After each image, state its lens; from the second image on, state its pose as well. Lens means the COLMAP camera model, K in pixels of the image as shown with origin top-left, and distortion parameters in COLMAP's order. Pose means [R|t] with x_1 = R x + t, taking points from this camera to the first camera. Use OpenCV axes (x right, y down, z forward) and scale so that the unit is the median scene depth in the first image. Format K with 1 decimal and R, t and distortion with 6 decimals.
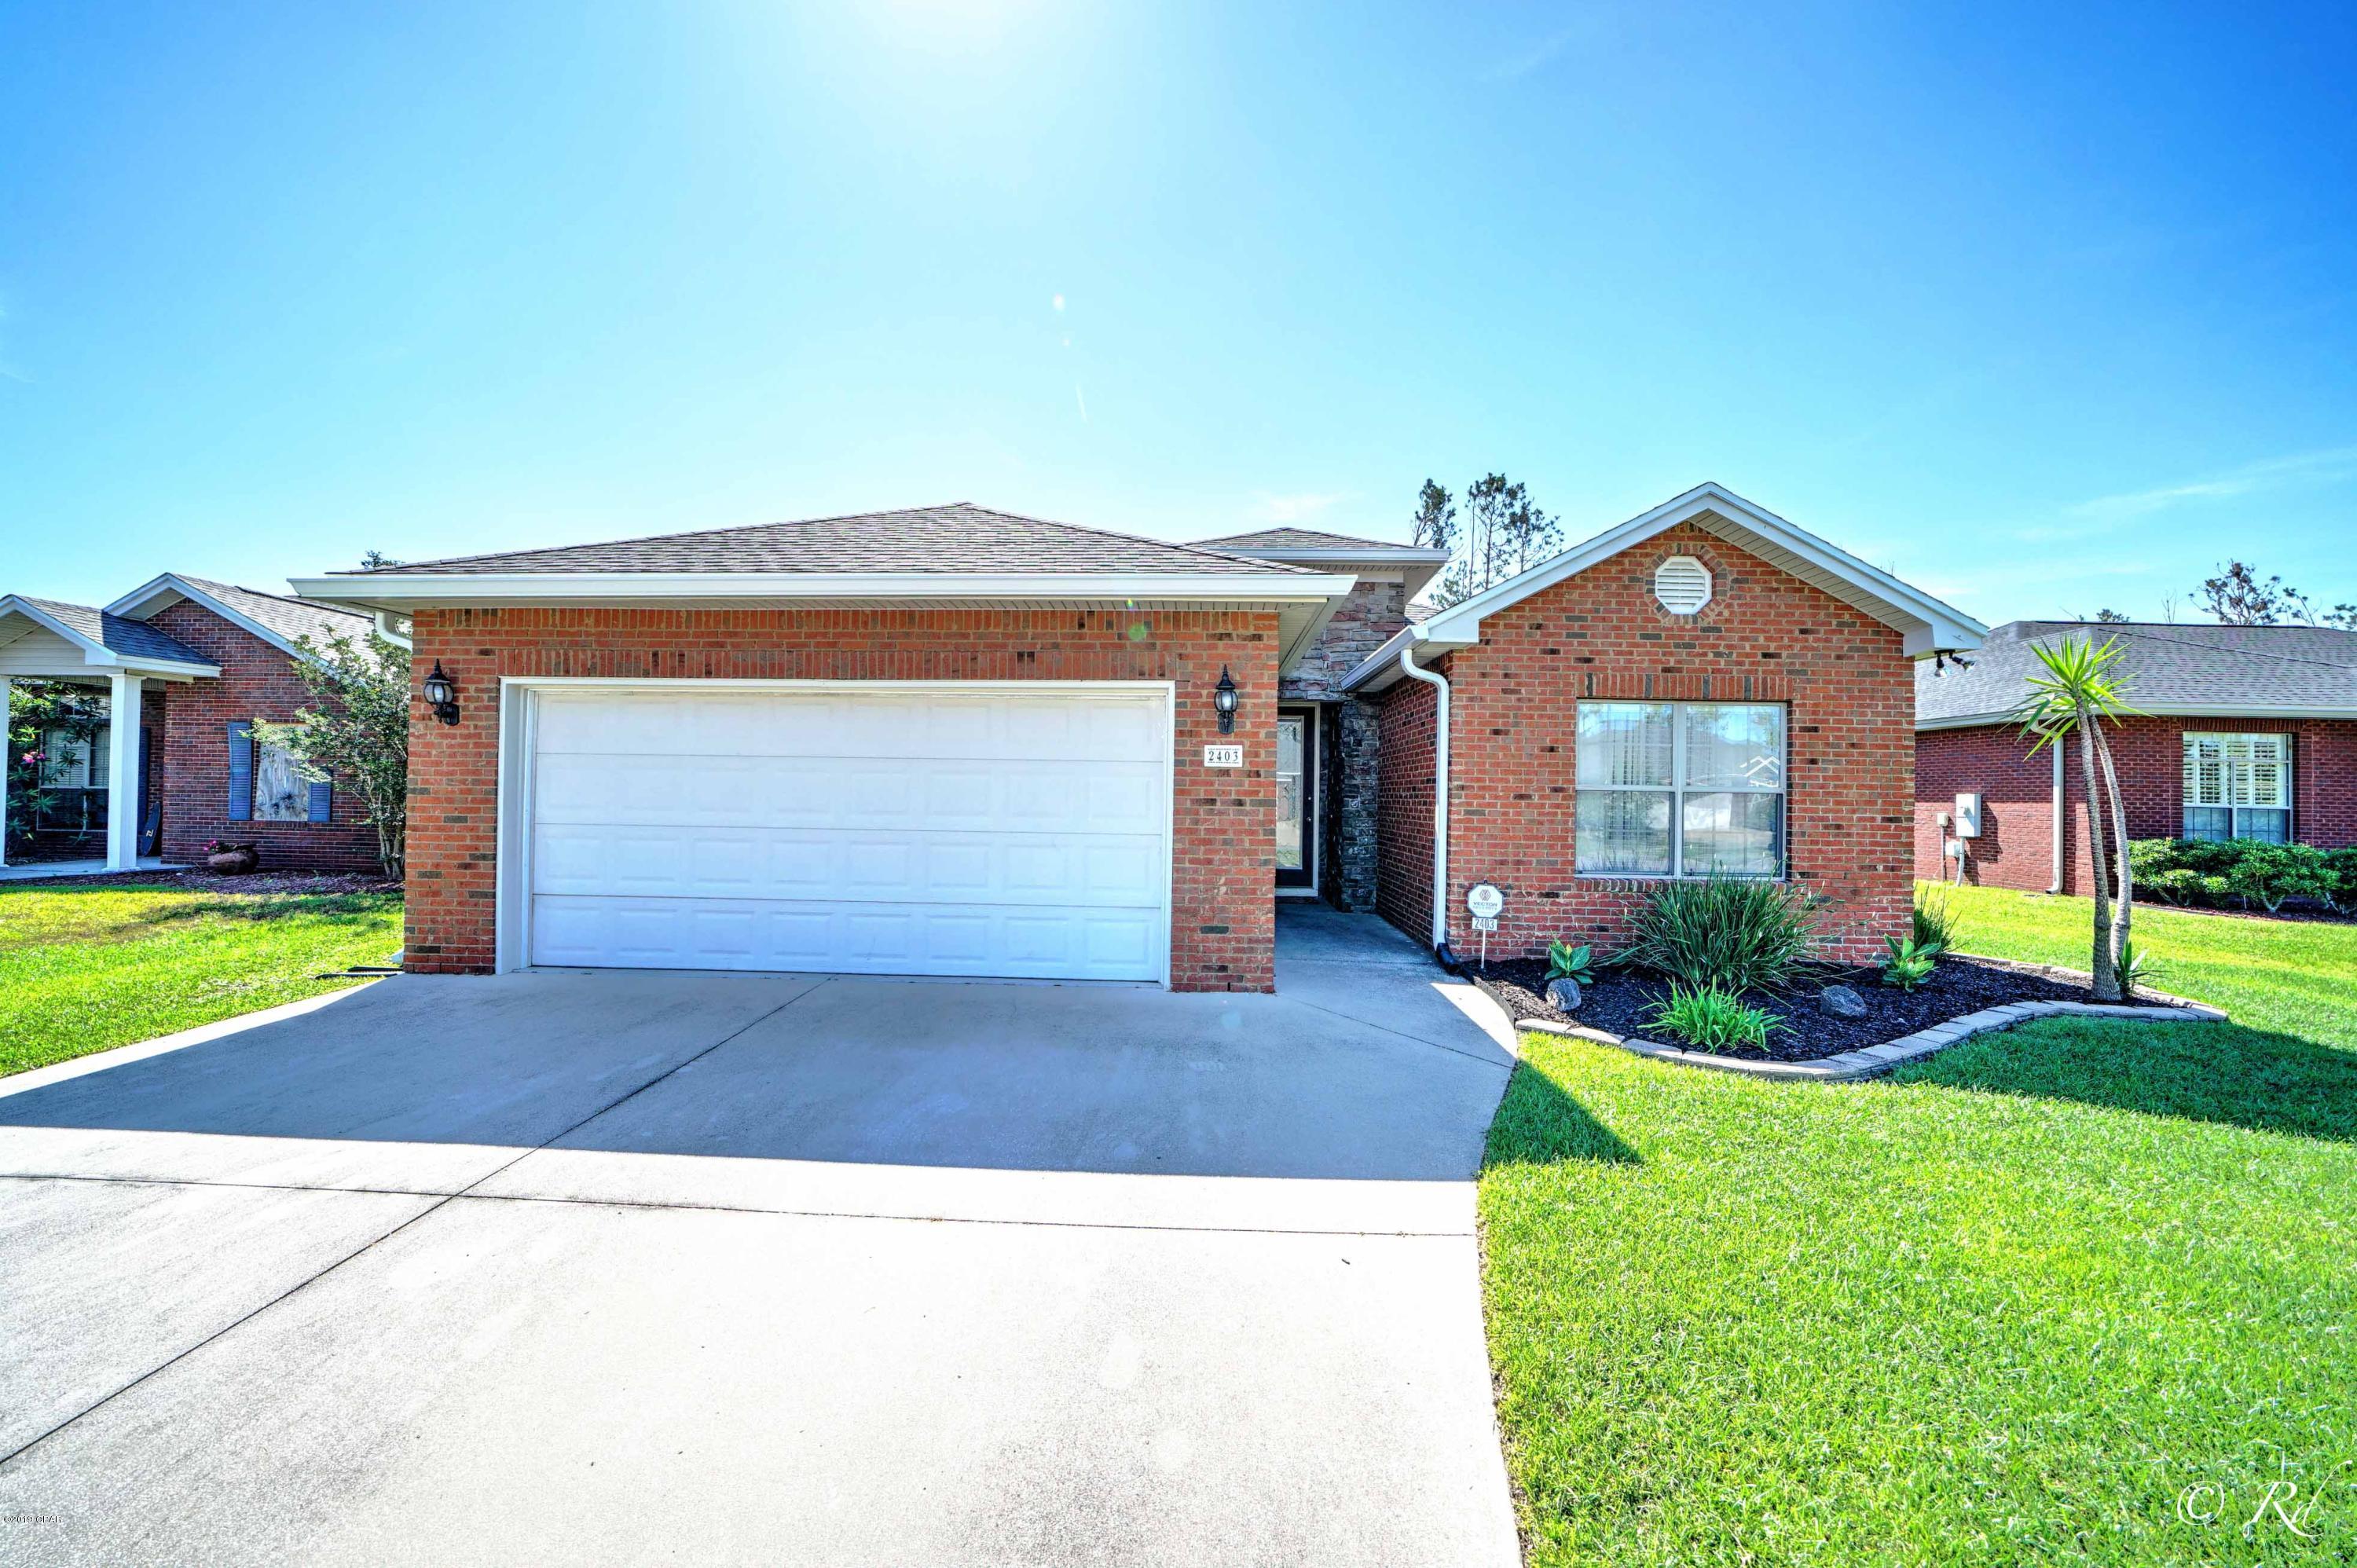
lens RADIAL K [[814.0, 0, 1184.1], [0, 814.0, 801.5], [0, 0, 1]] dist [-0.023436, 0.001964]
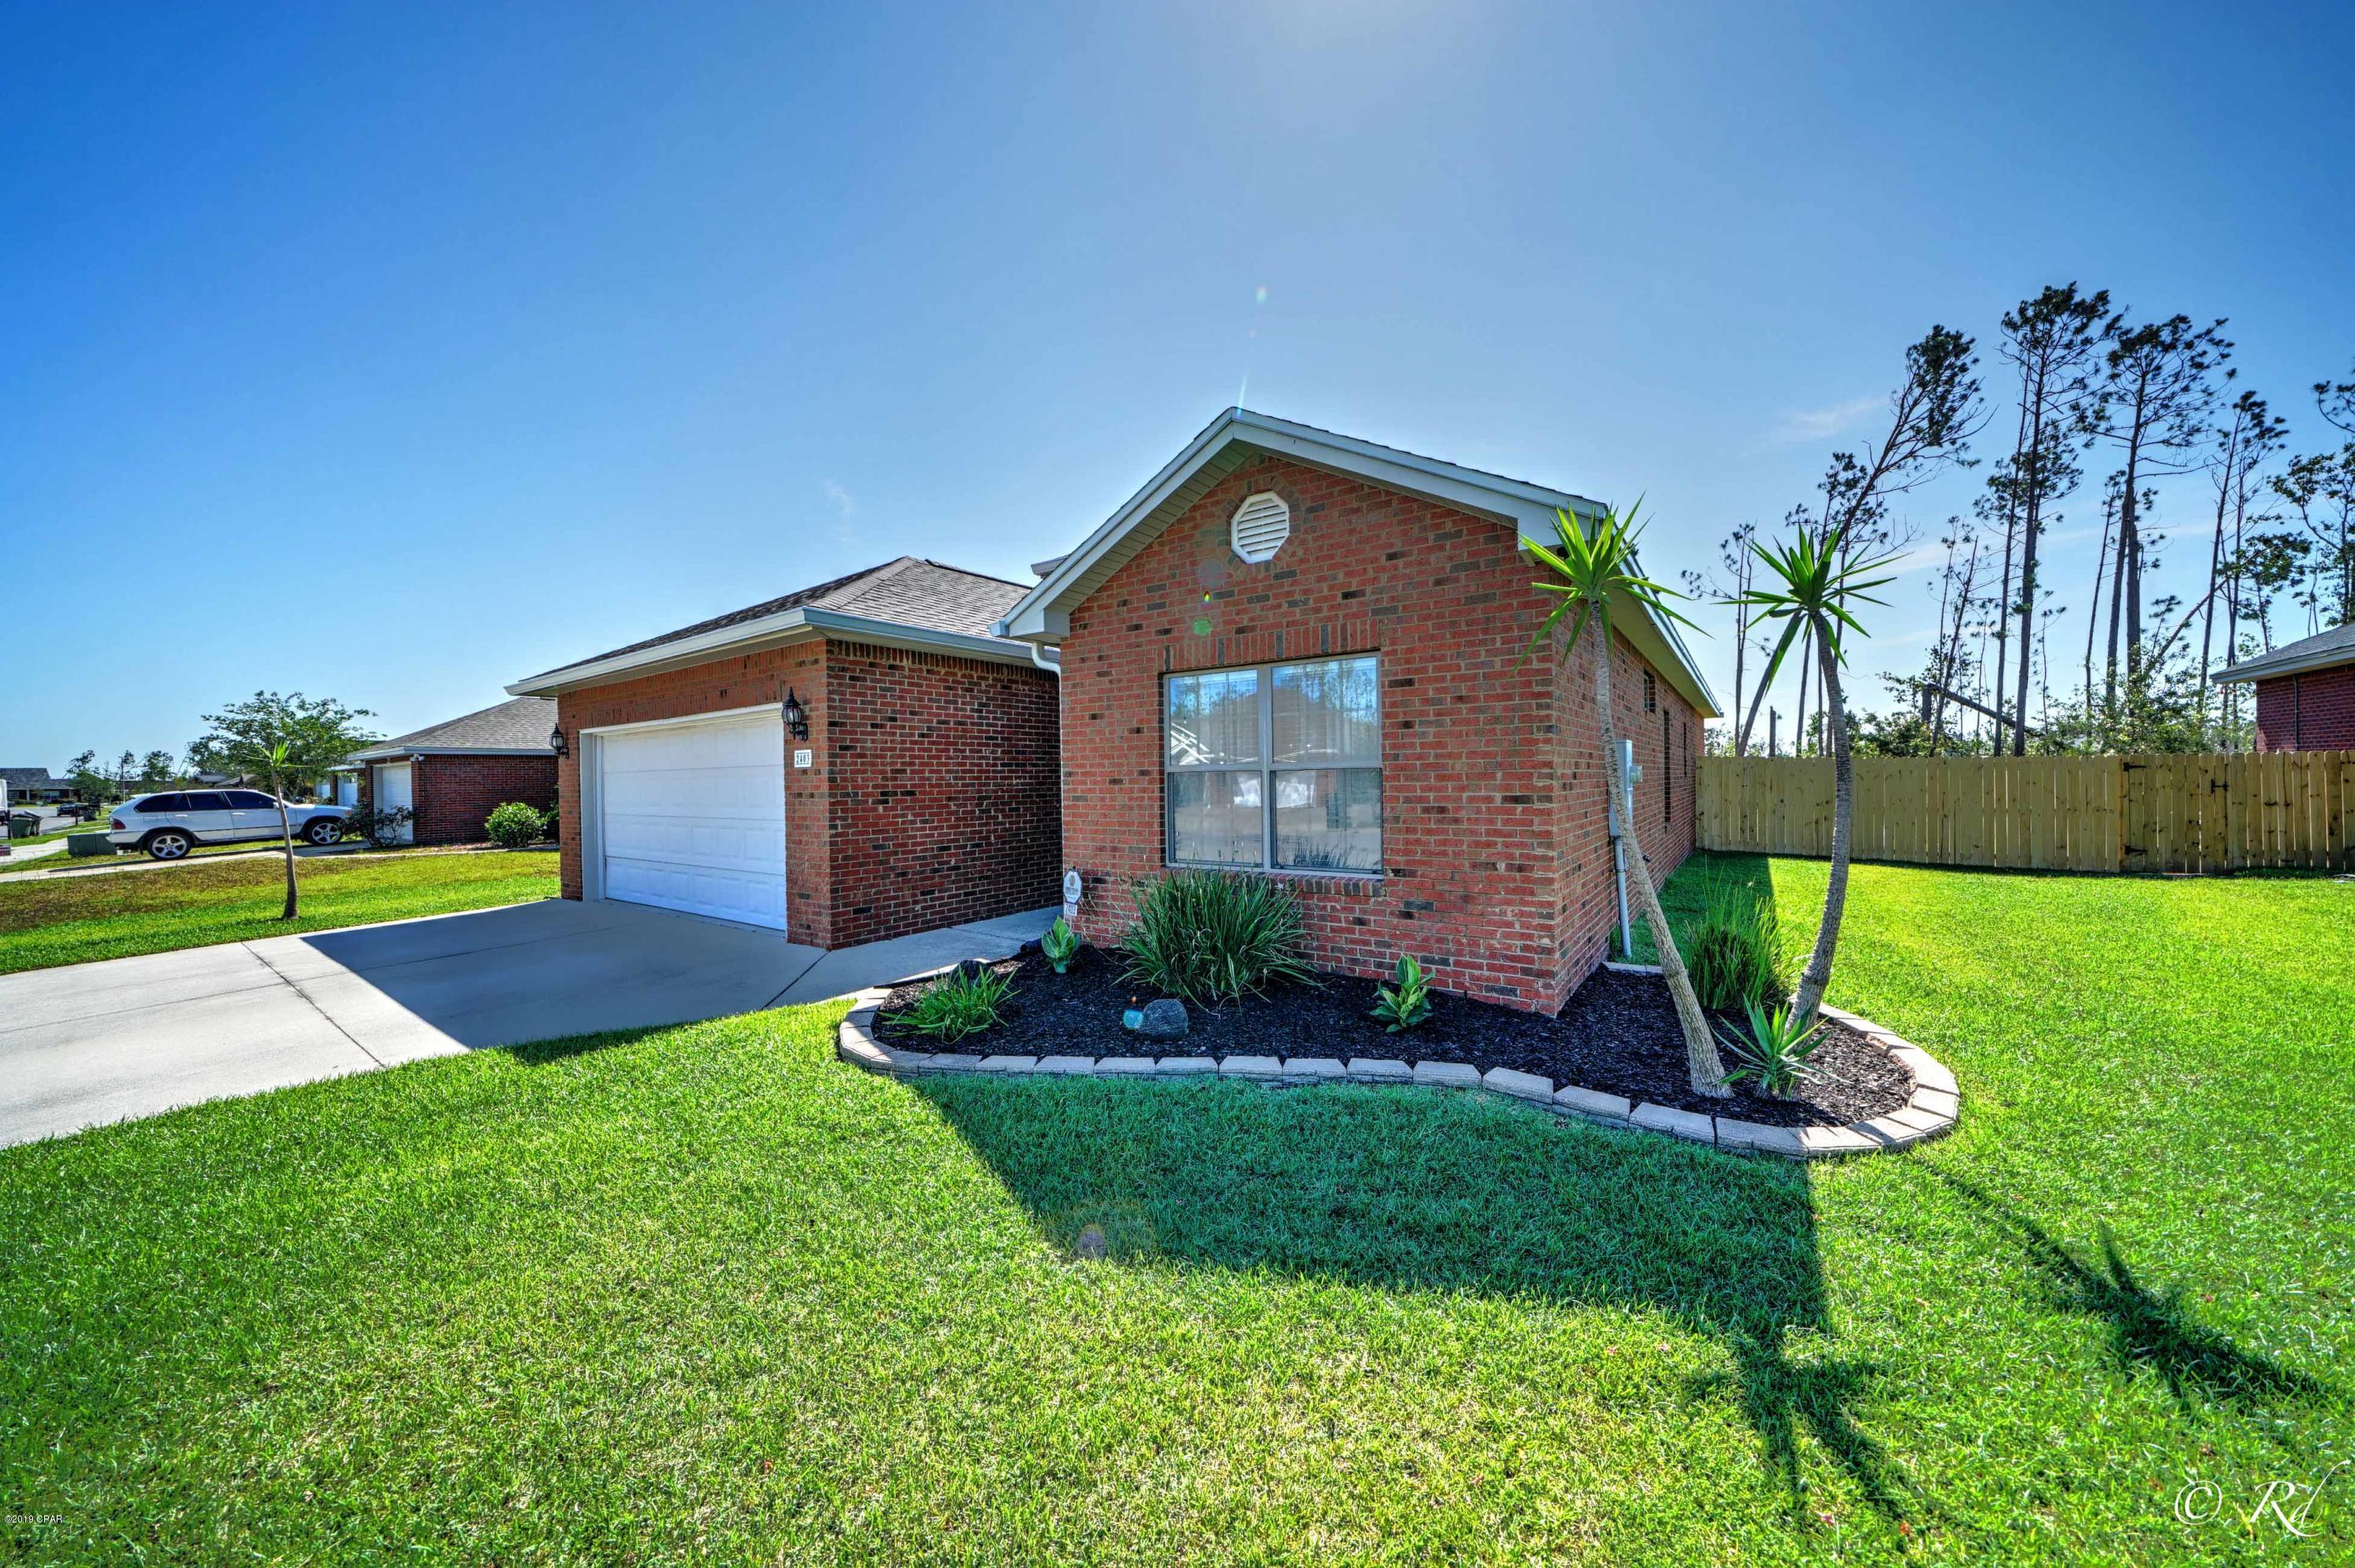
lens RADIAL K [[813.3, 0, 1166.2], [0, 813.3, 800.3], [0, 0, 1]] dist [-0.023436, 0.001964]
pose [[0.828021, -0.015307, -0.560488, 1.023393], [0.023791, 0.999686, 0.007844, 0.010561], [0.560192, -0.019829, 0.828125, 0.230696]]
